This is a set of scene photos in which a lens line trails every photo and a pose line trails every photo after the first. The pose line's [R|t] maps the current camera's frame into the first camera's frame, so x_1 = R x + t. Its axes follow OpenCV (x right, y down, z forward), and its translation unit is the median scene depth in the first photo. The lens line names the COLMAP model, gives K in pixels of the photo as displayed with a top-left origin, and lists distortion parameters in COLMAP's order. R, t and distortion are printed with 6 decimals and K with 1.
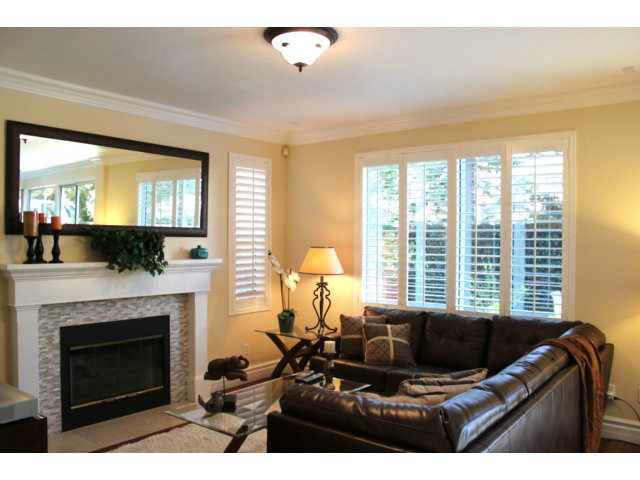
lens RADIAL K [[530.1, 0, 320.6], [0, 530.1, 245.2], [0, 0, 1]] dist [-0.096202, 0.062761]
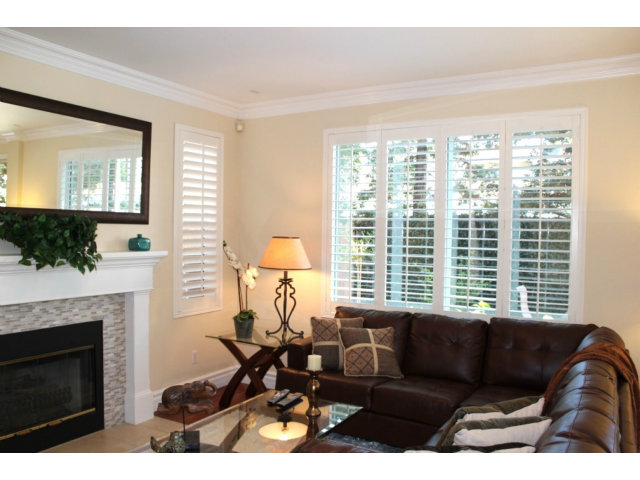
lens RADIAL K [[530.1, 0, 319.3], [0, 530.1, 244.5], [0, 0, 1]] dist [-0.096202, 0.062761]
pose [[0.991086, 0.005145, 0.133121, -0.063933], [-0.007720, 0.999793, 0.018839, -0.001577], [-0.132997, -0.019699, 0.990921, 0.161094]]
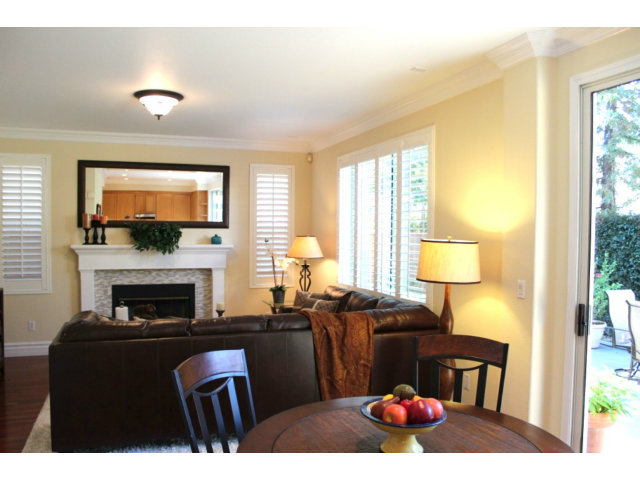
lens RADIAL K [[530.1, 0, 320.4], [0, 530.1, 233.7], [0, 0, 1]] dist [-0.096202, 0.062761]
pose [[0.847596, -0.000232, -0.530642, 0.753834], [-0.003266, 0.999979, -0.005655, 0.005434], [0.530632, 0.006526, 0.847577, -0.024491]]
